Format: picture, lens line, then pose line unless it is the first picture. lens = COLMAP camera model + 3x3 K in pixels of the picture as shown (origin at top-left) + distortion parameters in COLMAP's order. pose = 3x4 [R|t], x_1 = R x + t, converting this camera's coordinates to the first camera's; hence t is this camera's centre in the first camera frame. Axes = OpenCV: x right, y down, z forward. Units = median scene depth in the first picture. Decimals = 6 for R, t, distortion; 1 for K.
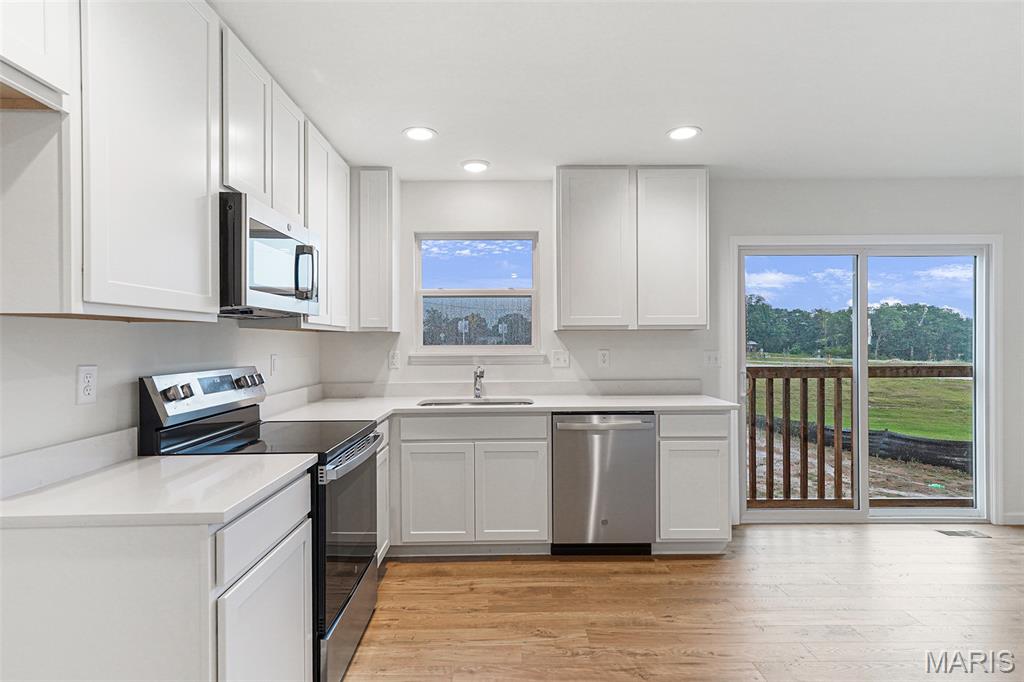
lens RADIAL K [[522.4, 0, 495.6], [0, 522.4, 344.3], [0, 0, 1]] dist [0.004995, 0.005662]
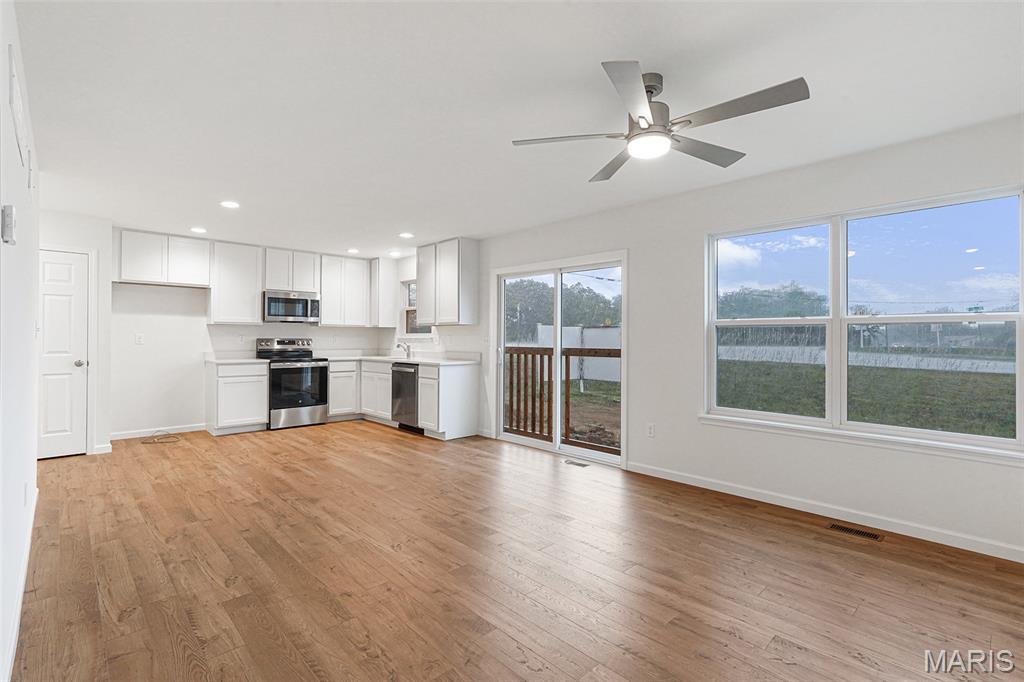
lens RADIAL K [[480.4, 0, 505.0], [0, 480.4, 335.1], [0, 0, 1]] dist [-0.010874, 0.011545]
pose [[0.675335, 0.000896, -0.737510, 1.752078], [-0.012160, 0.999877, -0.009920, 0.024630], [0.737411, 0.015667, 0.675263, -0.040005]]
